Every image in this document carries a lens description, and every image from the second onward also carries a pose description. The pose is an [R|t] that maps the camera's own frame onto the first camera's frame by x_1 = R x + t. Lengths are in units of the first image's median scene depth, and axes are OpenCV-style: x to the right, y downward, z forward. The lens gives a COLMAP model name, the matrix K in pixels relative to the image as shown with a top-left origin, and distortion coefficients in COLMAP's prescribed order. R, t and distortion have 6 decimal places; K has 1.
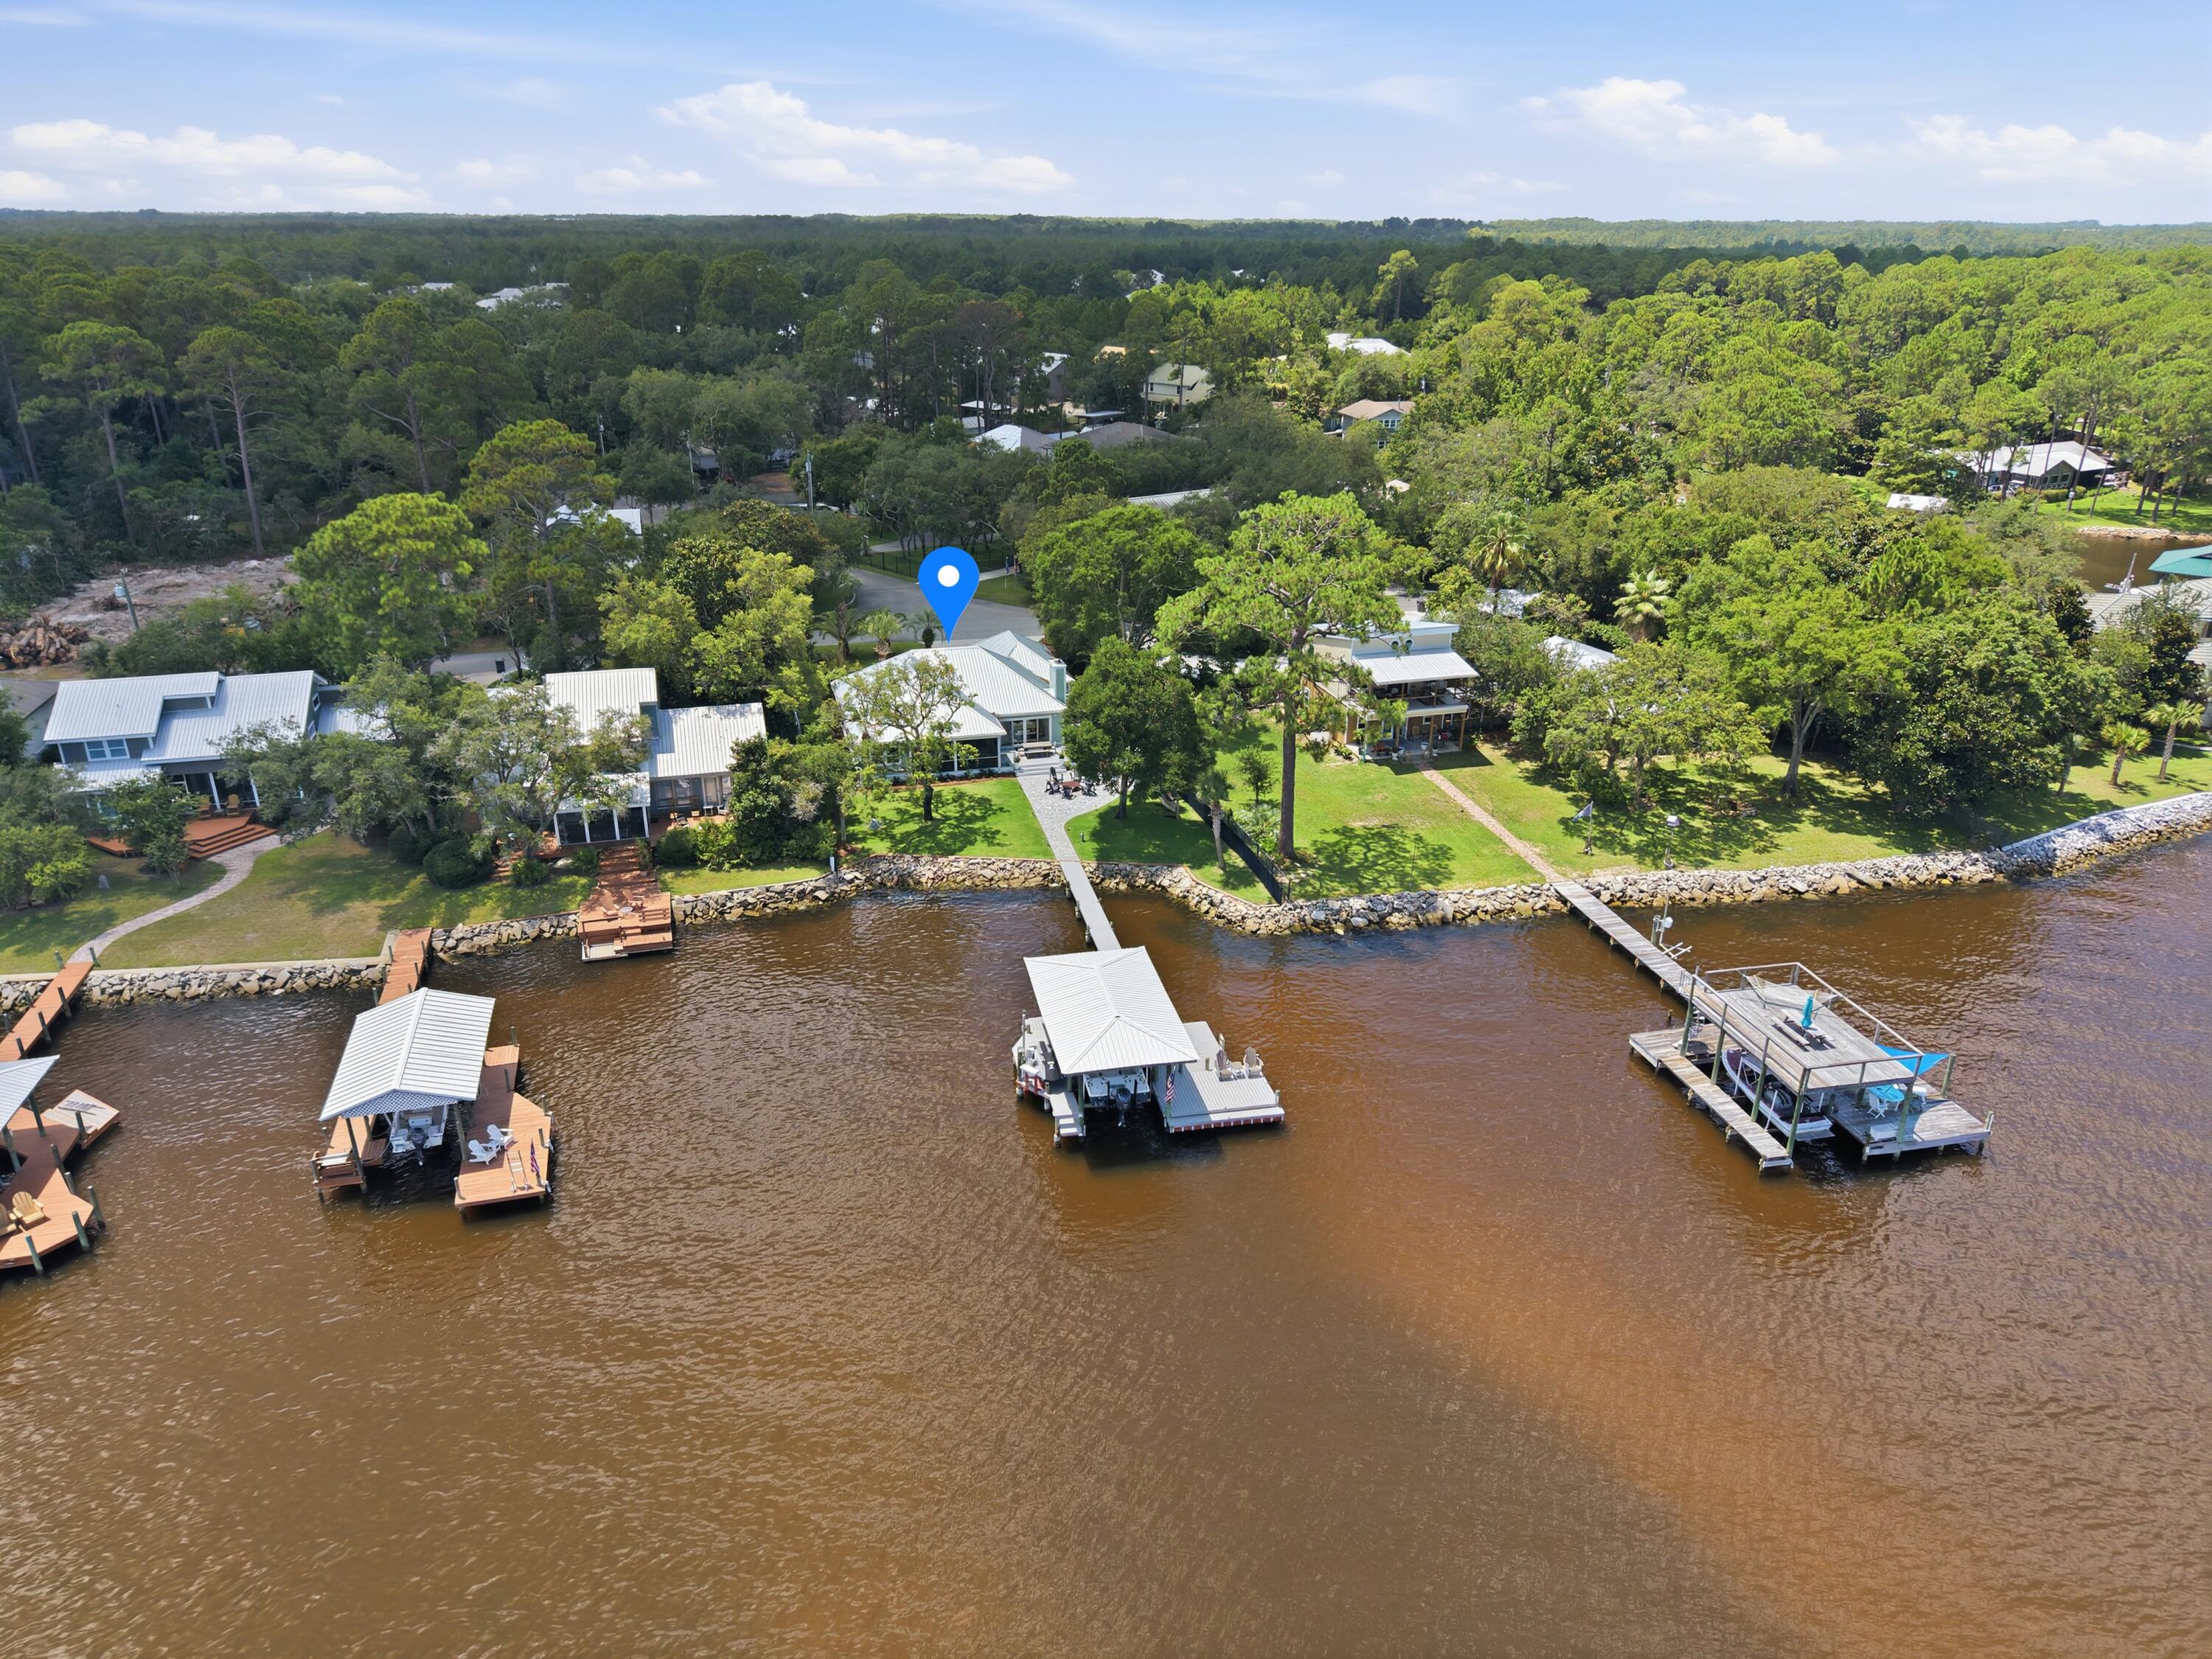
lens RADIAL K [[1526.5, 0, 1103.3], [0, 1526.5, 881.7], [0, 0, 1]] dist [0.004174, -0.005851]
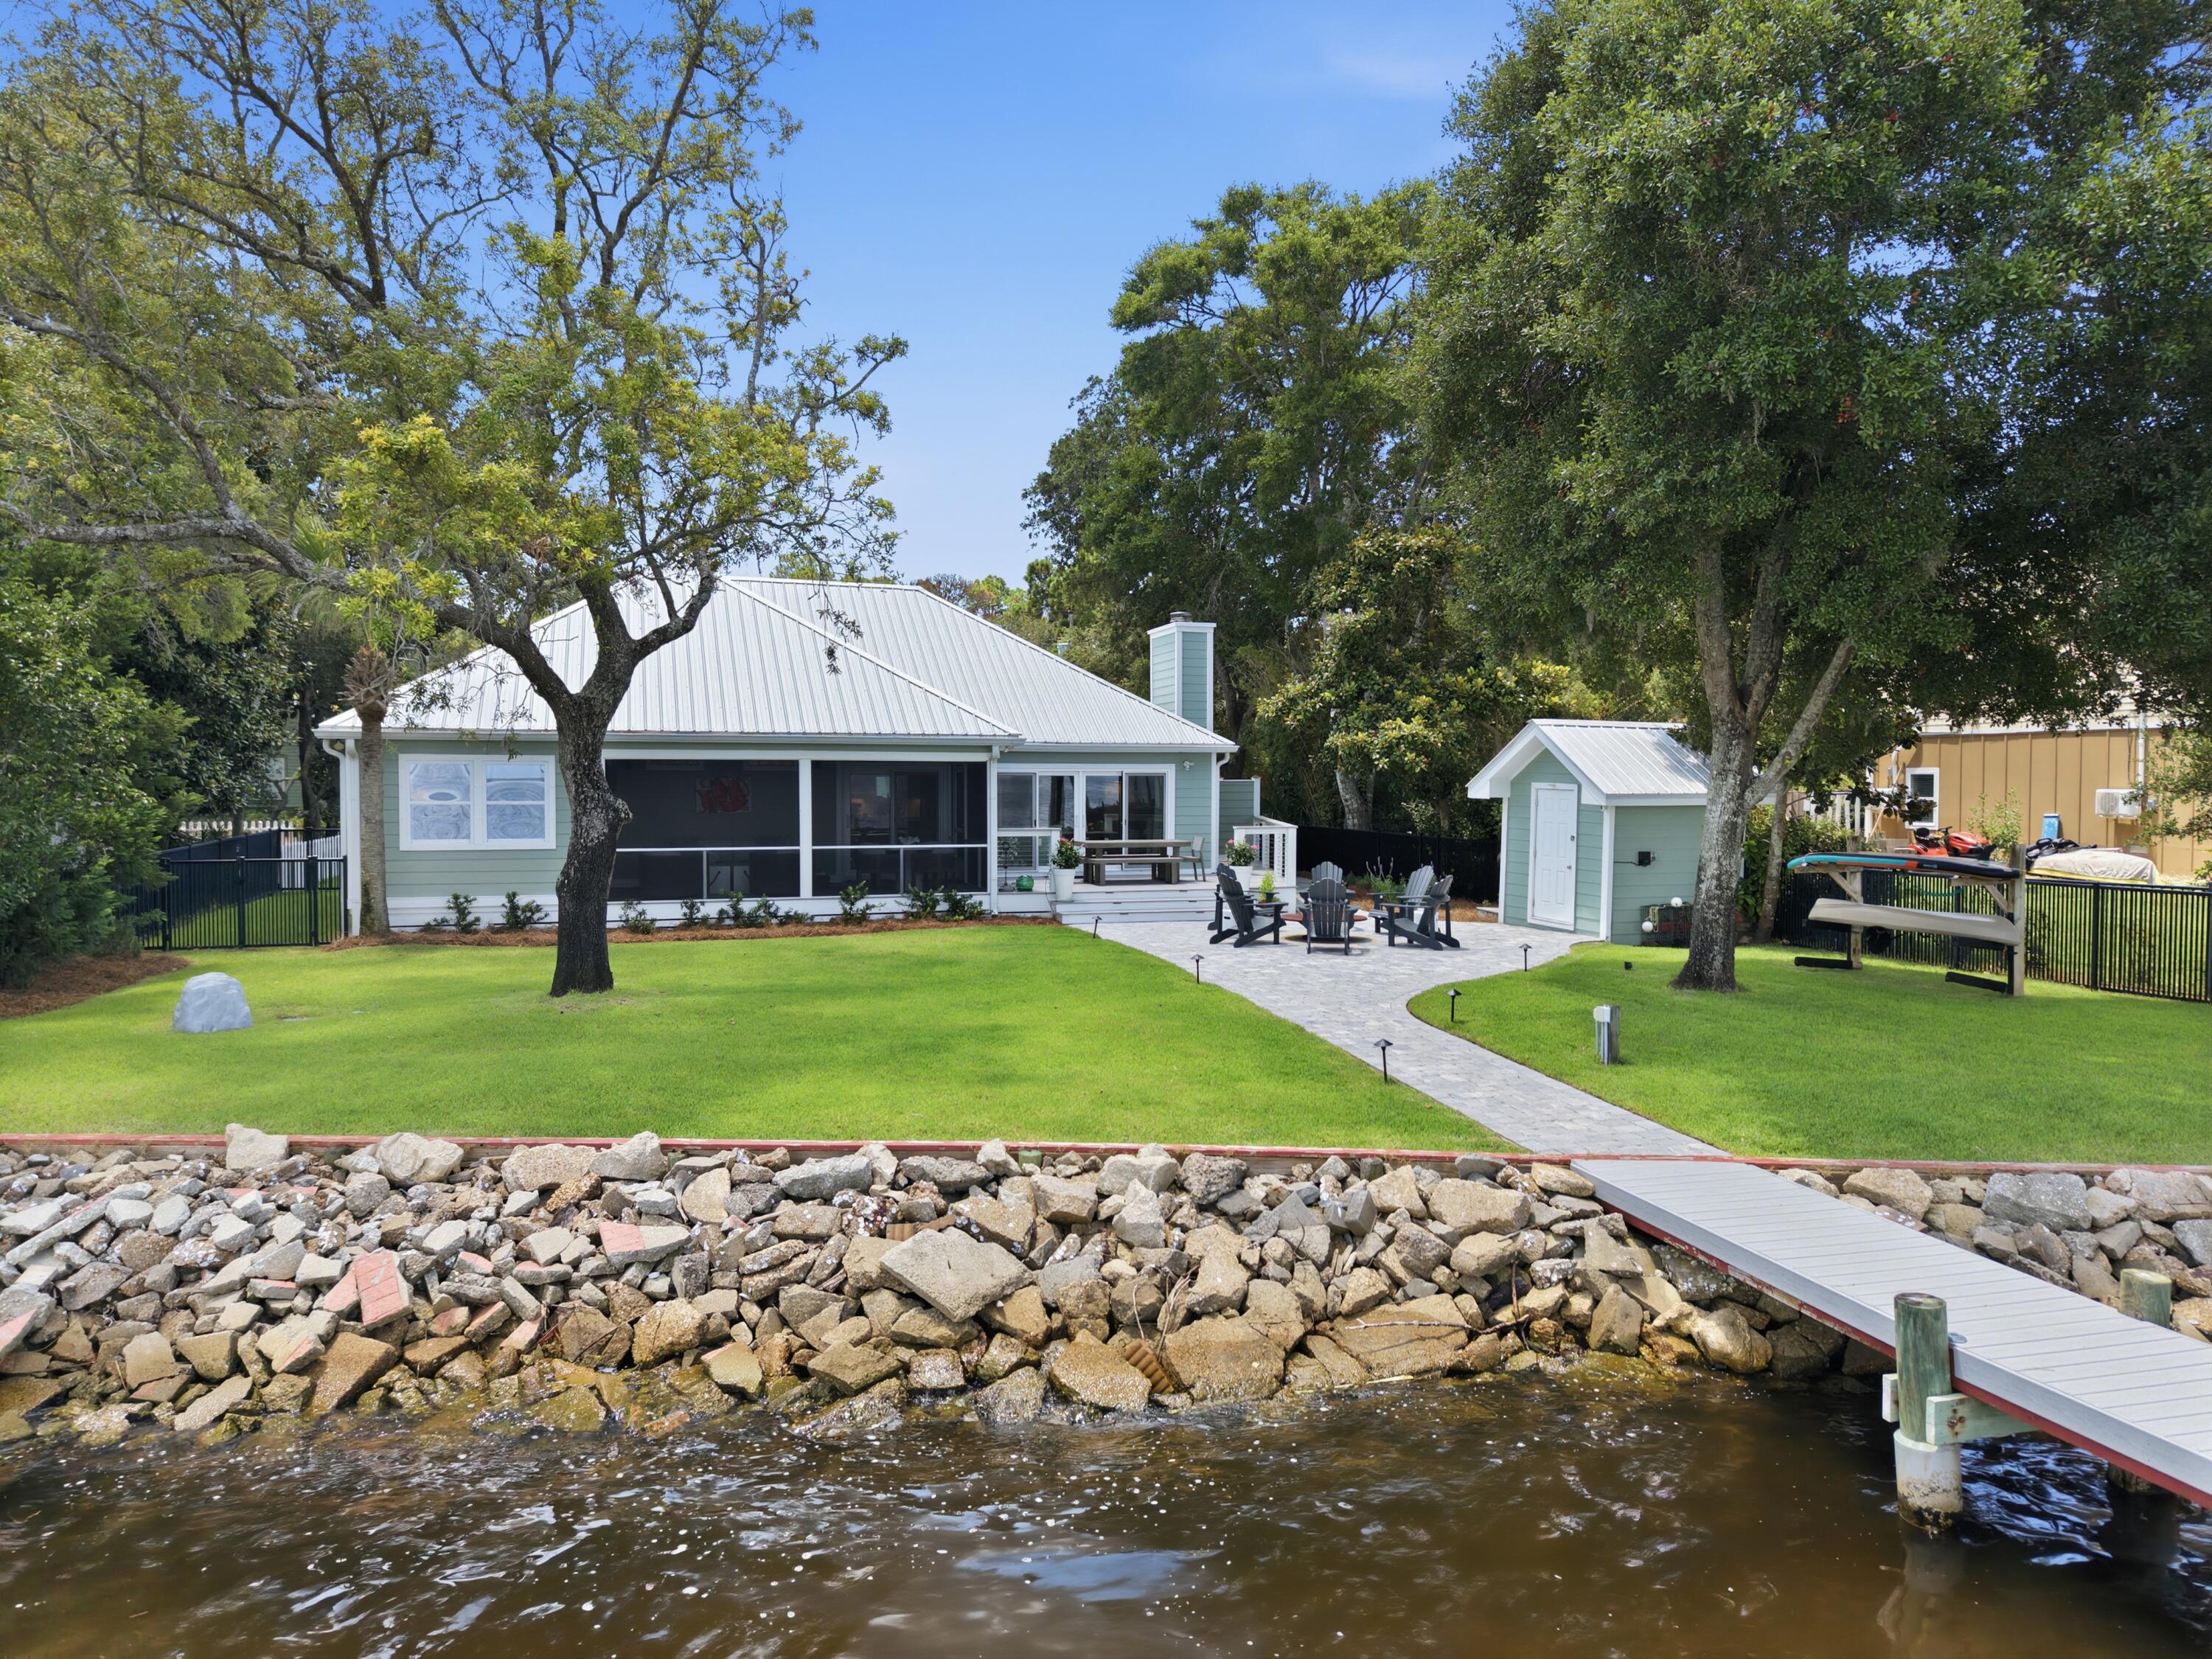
lens RADIAL K [[1487.8, 0, 1109.7], [0, 1487.8, 848.2], [0, 0, 1]] dist [0.011693, -0.005910]
pose [[0.998986, -0.002223, 0.044977, -0.063092], [0.018651, 0.929514, -0.368314, 0.005240], [-0.040988, 0.368779, 0.928613, 0.816692]]
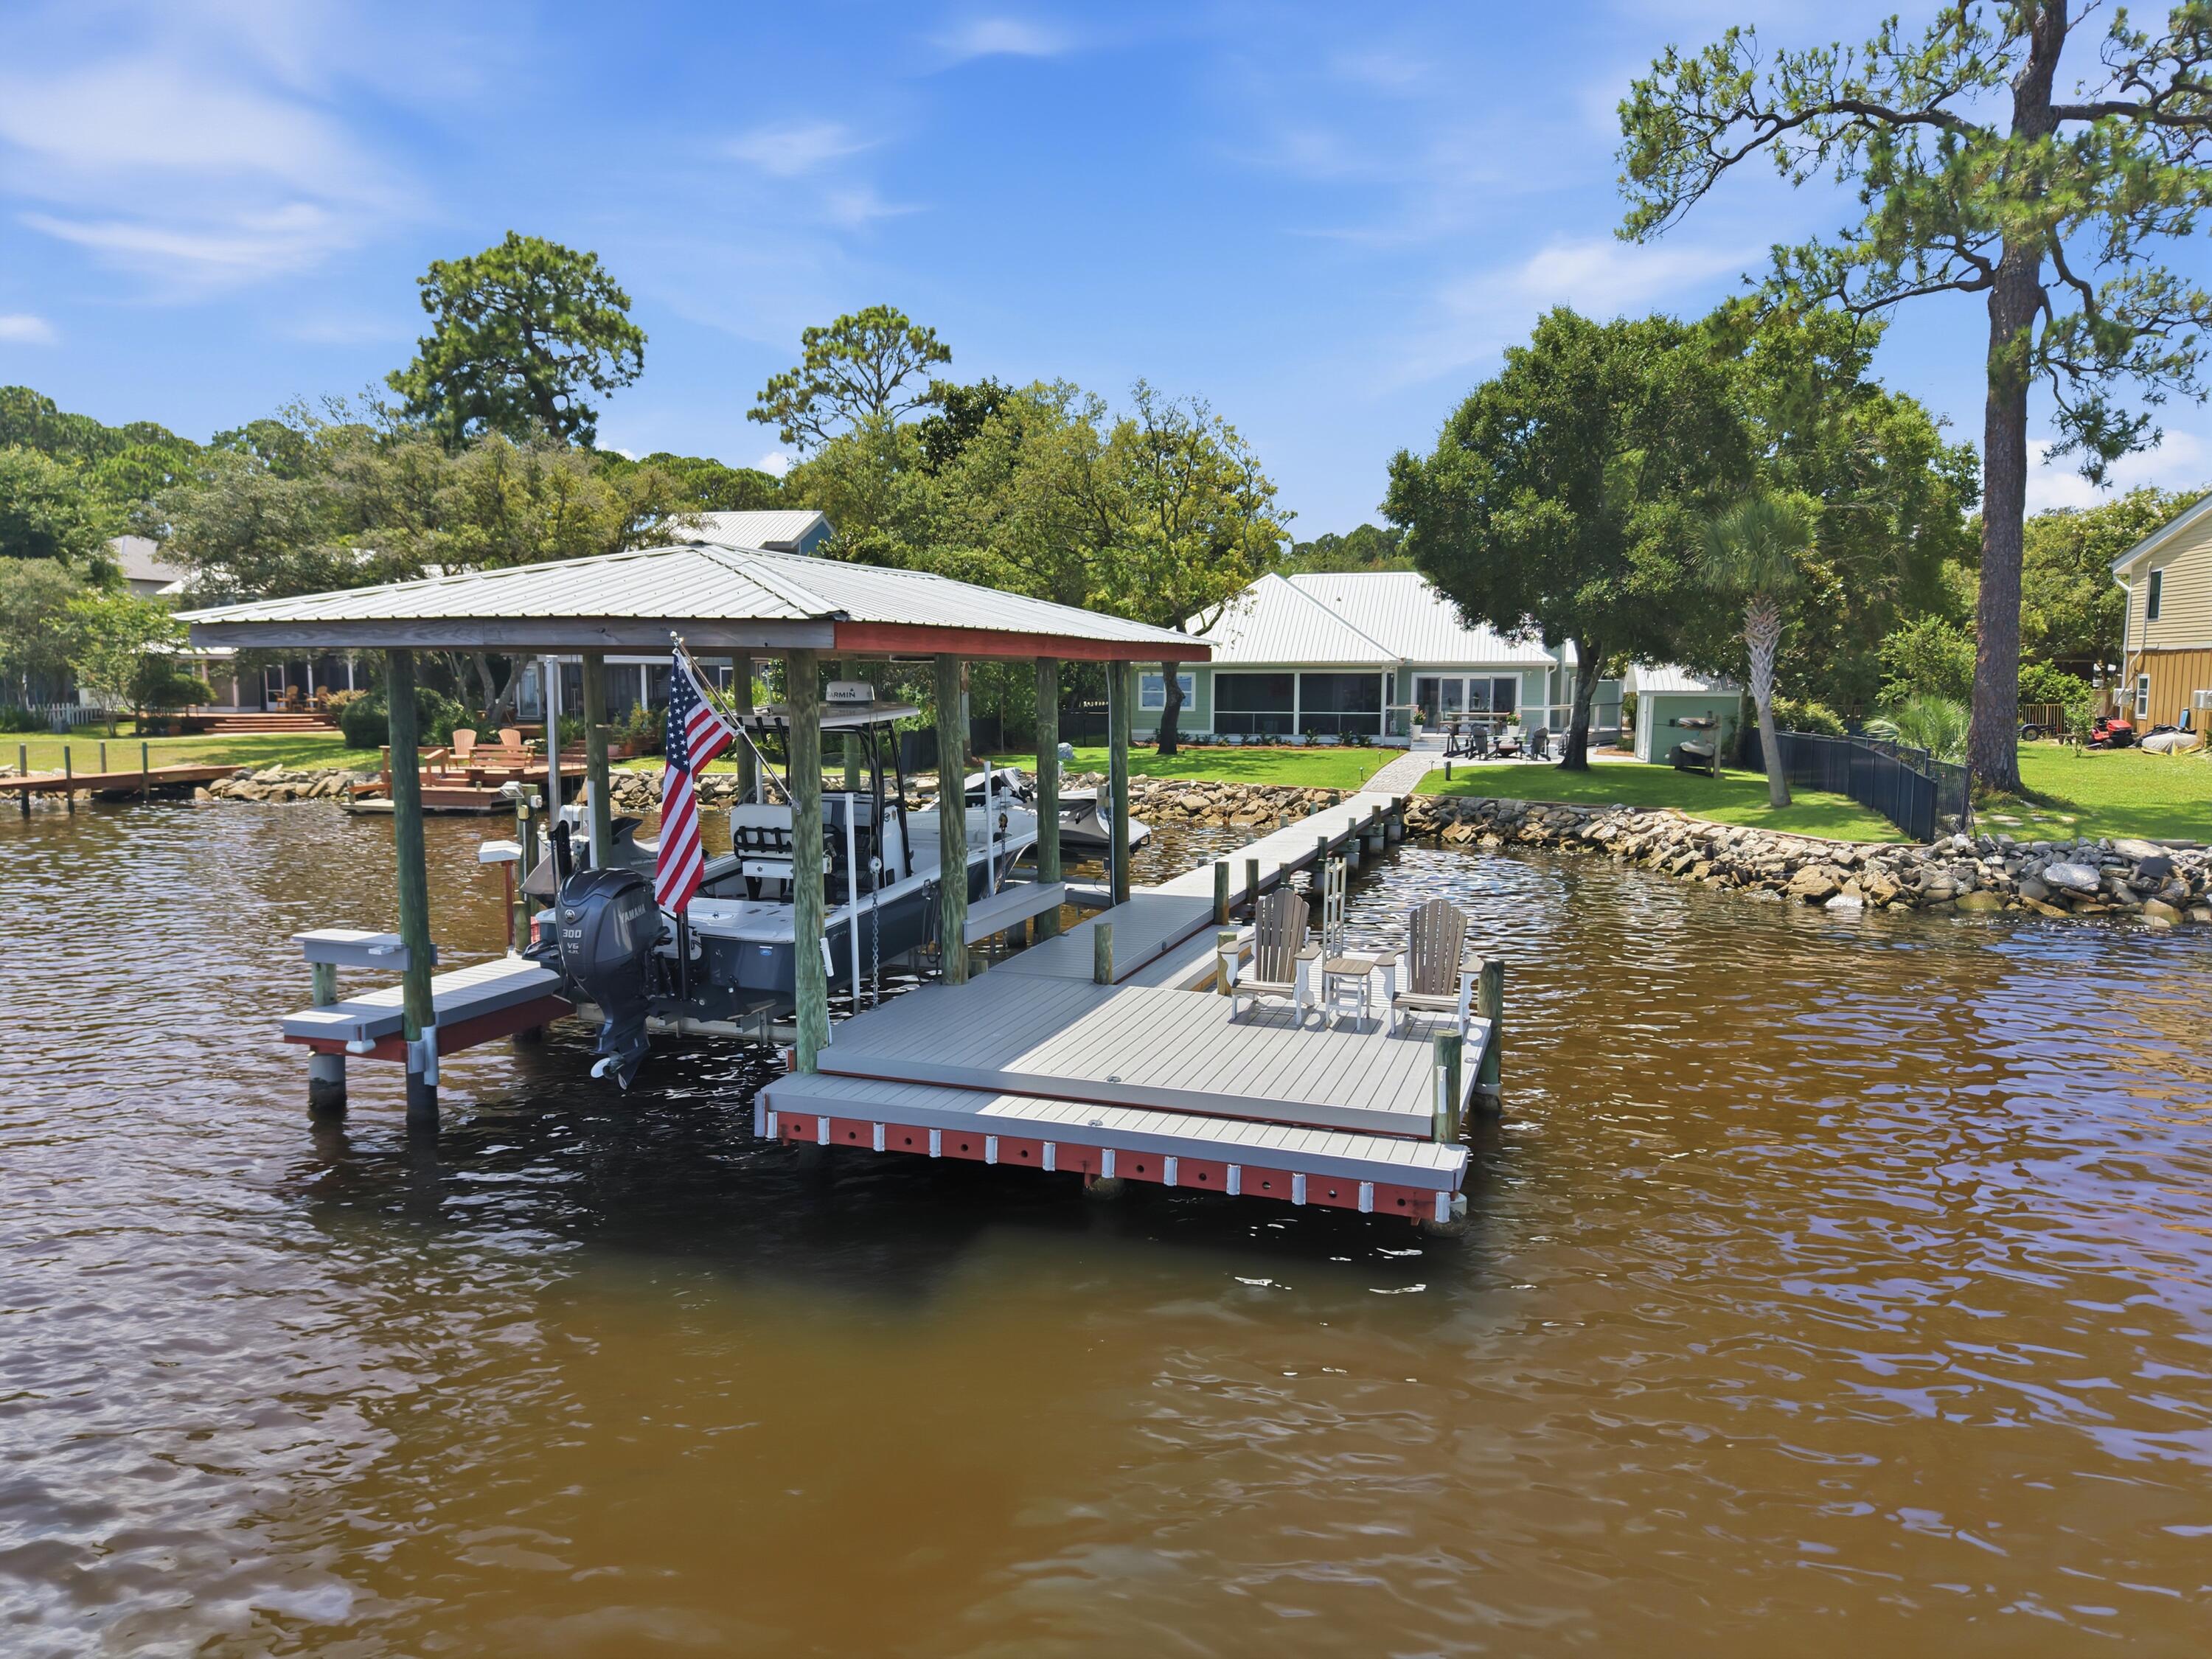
lens RADIAL K [[1517.9, 0, 1066.2], [0, 1517.9, 880.8], [0, 0, 1]] dist [0.001239, -0.005112]
pose [[0.856007, 0.071391, -0.512012, 0.109219], [-0.213764, 0.950661, -0.224829, 0.112294], [0.470699, 0.301905, 0.829033, 0.571337]]
